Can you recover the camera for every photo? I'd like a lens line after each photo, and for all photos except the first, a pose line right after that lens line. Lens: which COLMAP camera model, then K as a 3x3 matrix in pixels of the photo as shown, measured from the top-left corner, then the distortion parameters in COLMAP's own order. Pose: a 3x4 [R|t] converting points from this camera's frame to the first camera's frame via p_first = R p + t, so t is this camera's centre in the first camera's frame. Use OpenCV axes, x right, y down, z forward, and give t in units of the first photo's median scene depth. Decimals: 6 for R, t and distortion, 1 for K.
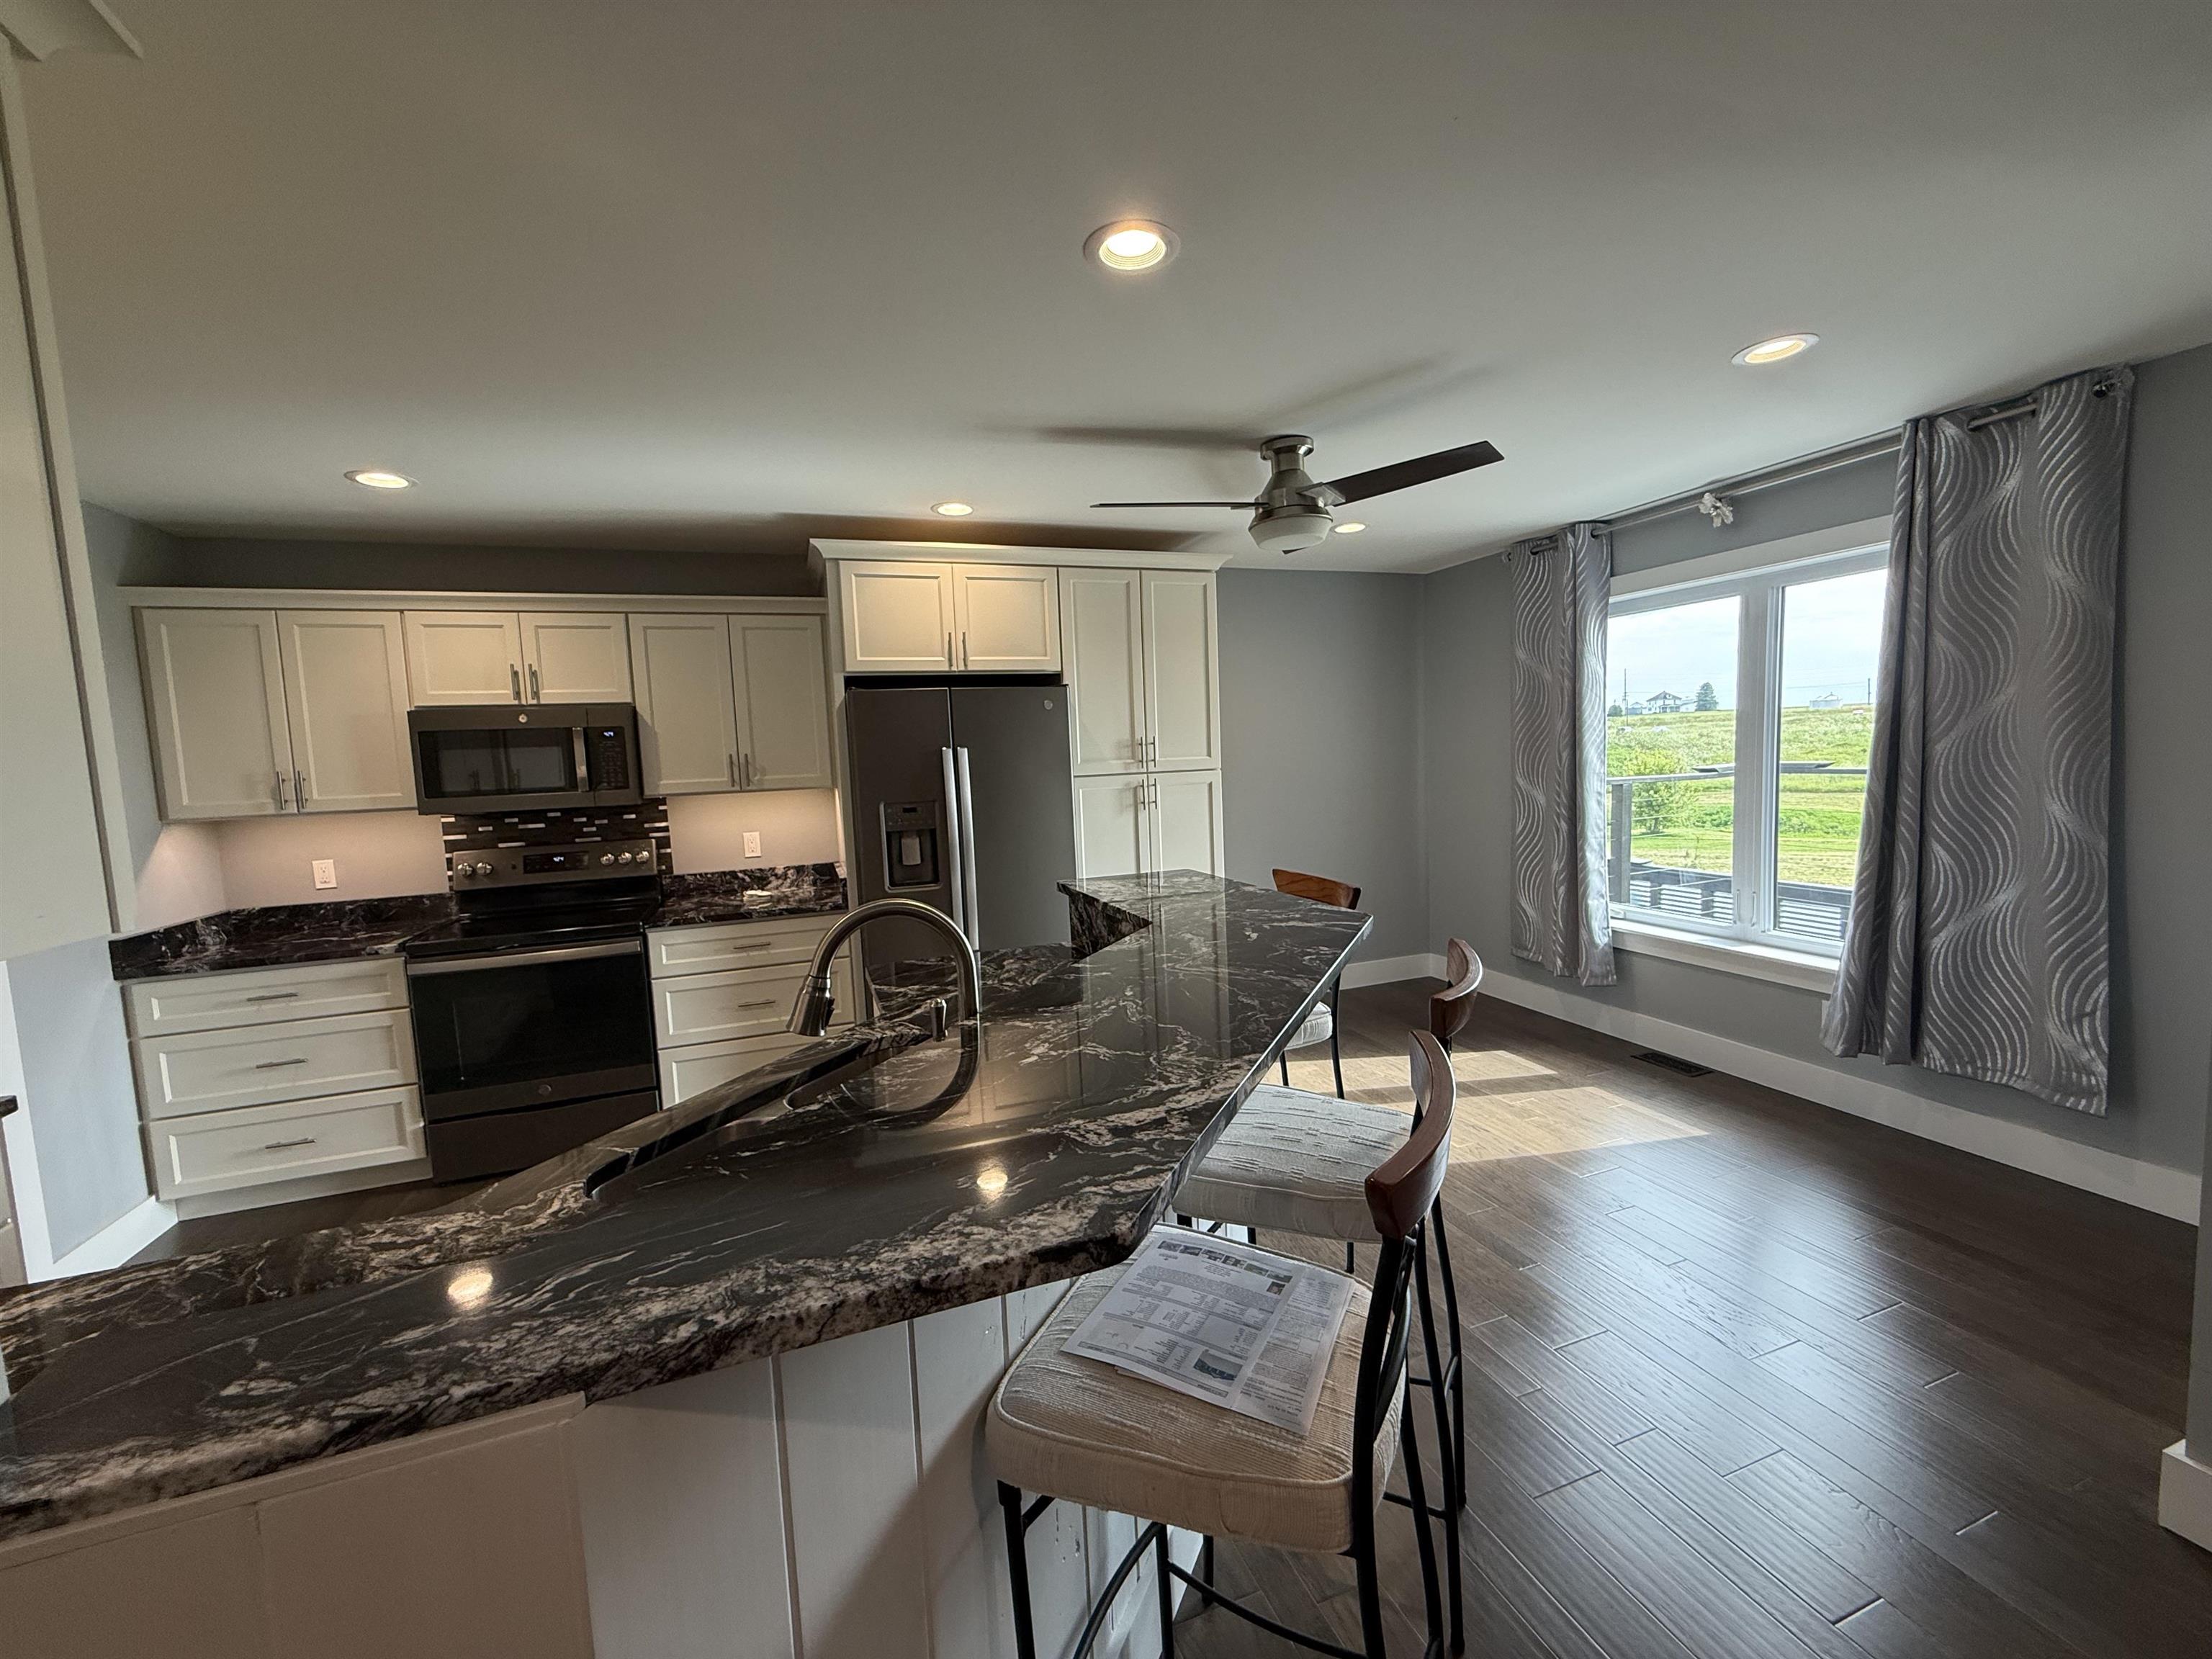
lens RADIAL K [[882.4, 0, 1098.1], [0, 882.4, 822.6], [0, 0, 1]] dist [0.000291, -0.000281]
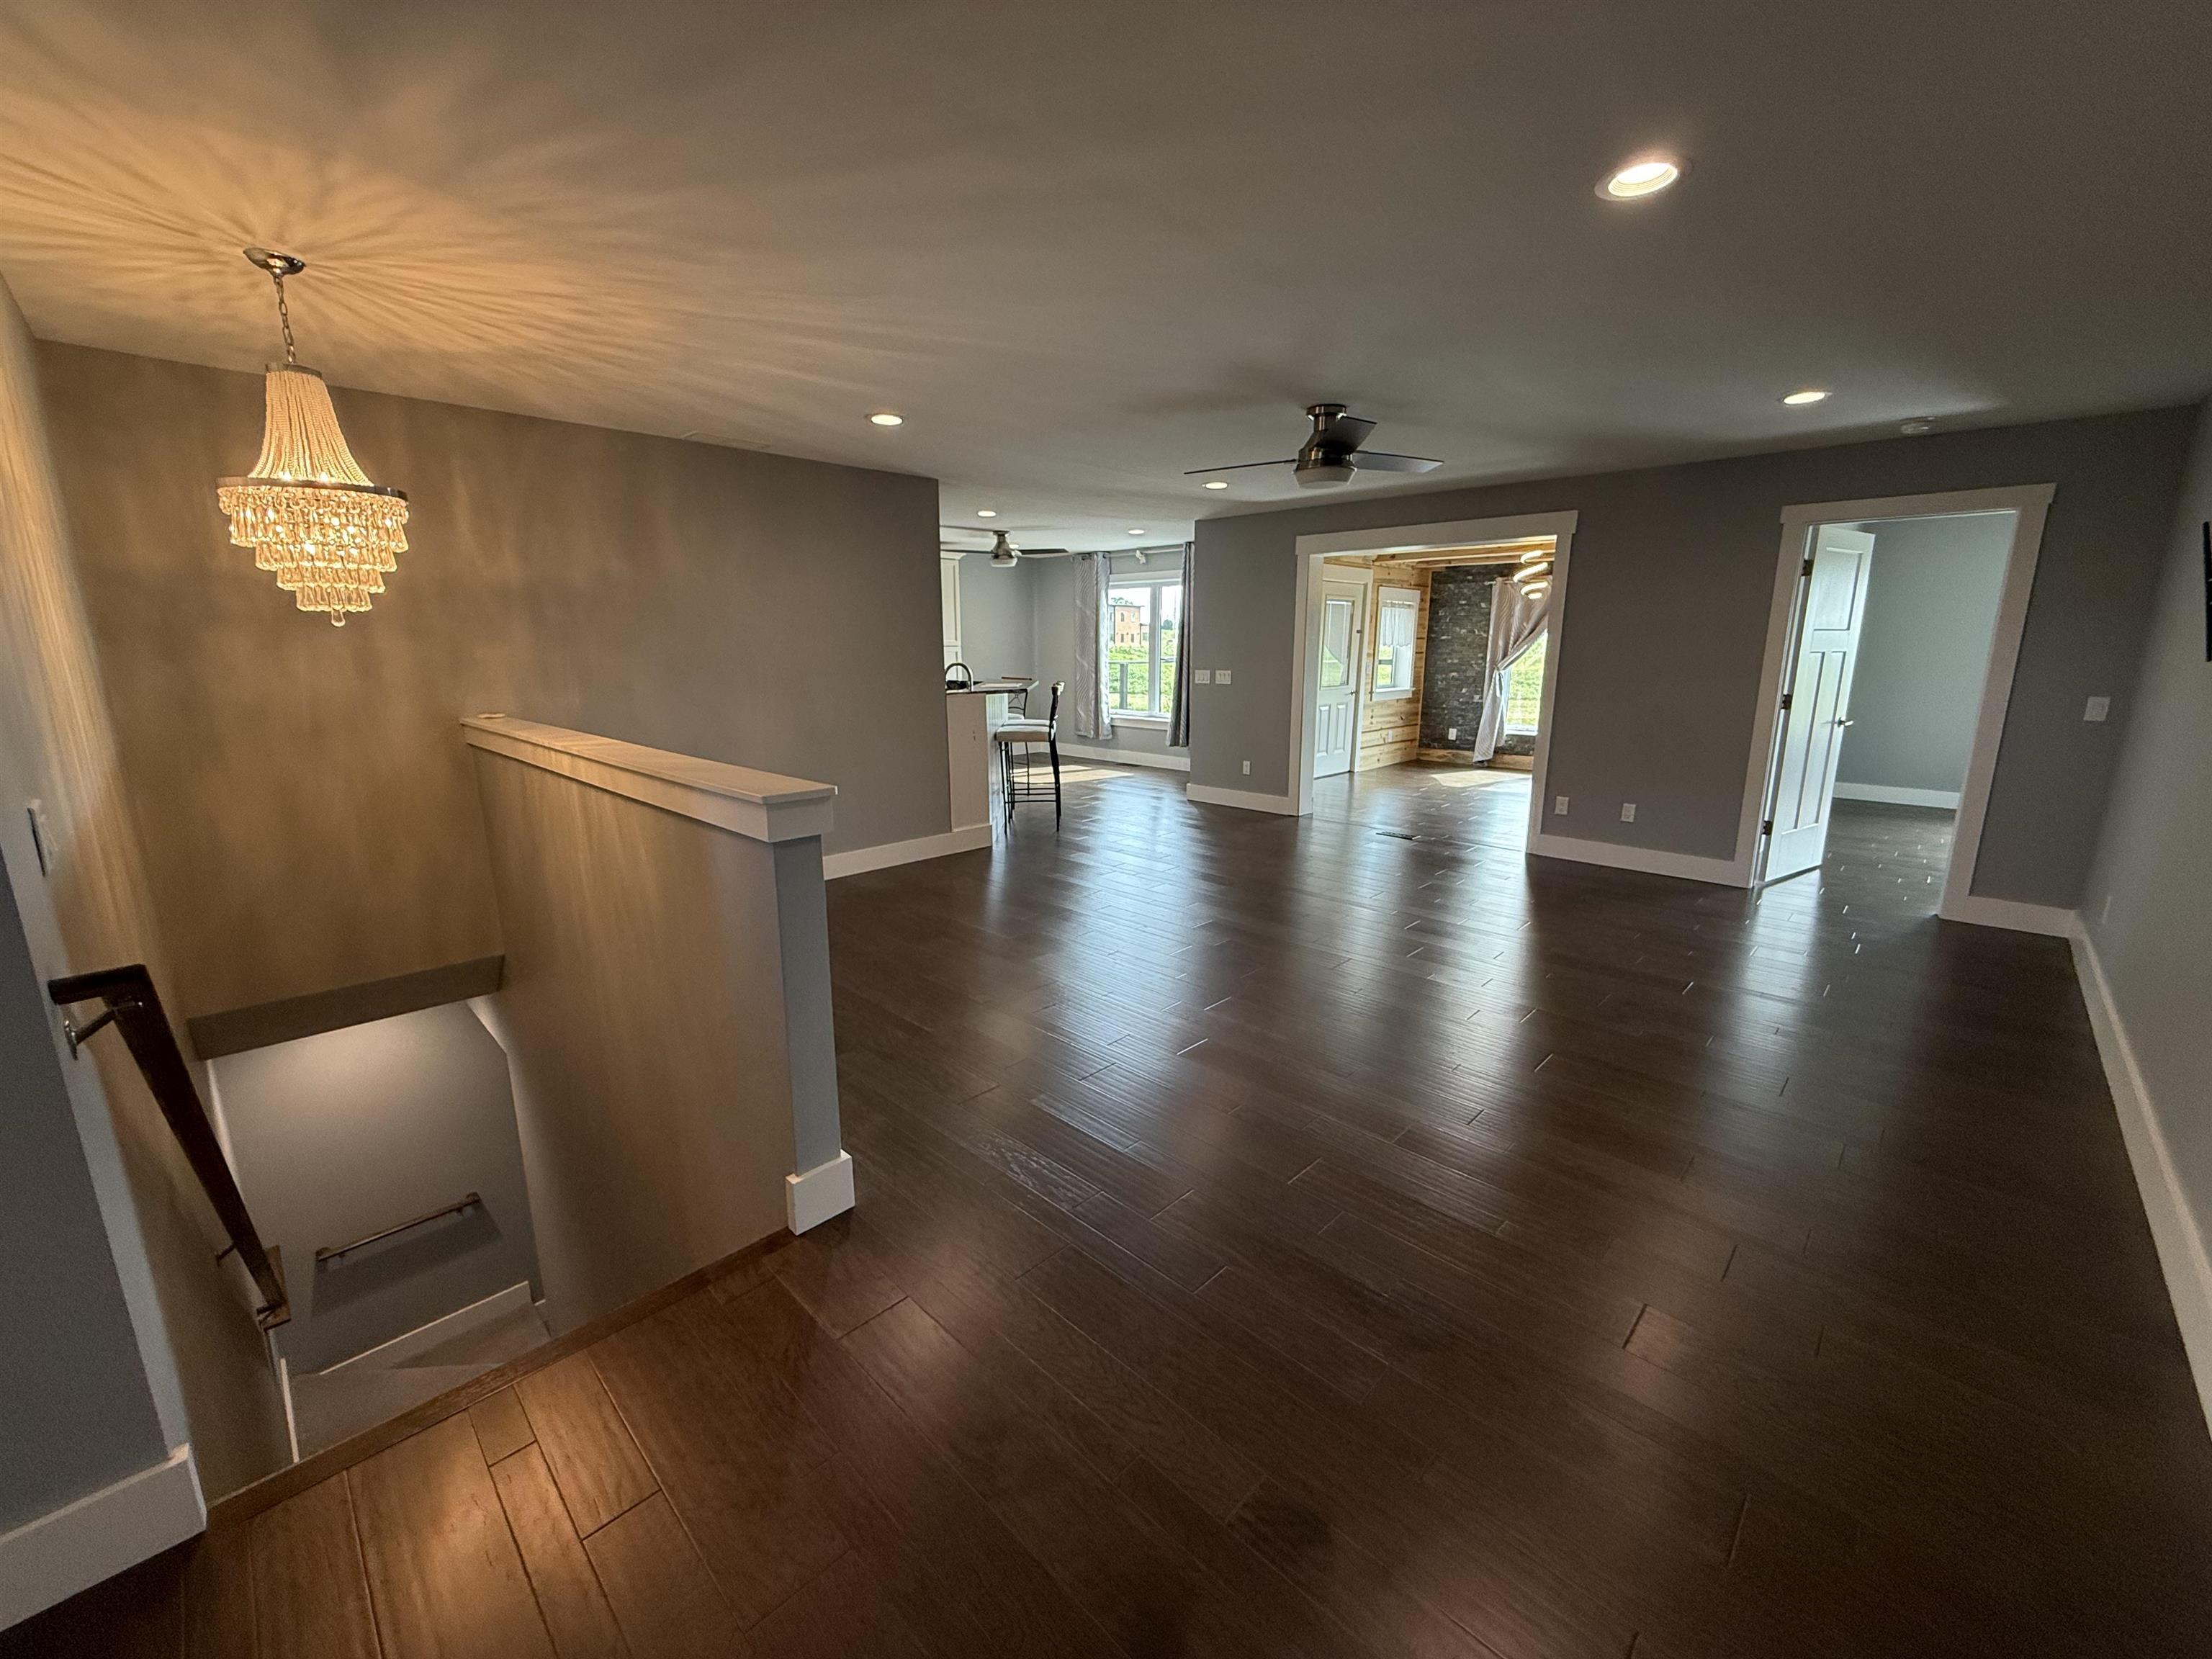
lens RADIAL K [[882.4, 0, 1090.0], [0, 882.4, 839.7], [0, 0, 1]] dist [0.000291, -0.000281]
pose [[0.903944, -0.056872, 0.423851, -0.679336], [0.000941, 0.991380, 0.131015, 0.166277], [-0.427649, -0.118032, 0.896206, -1.549613]]
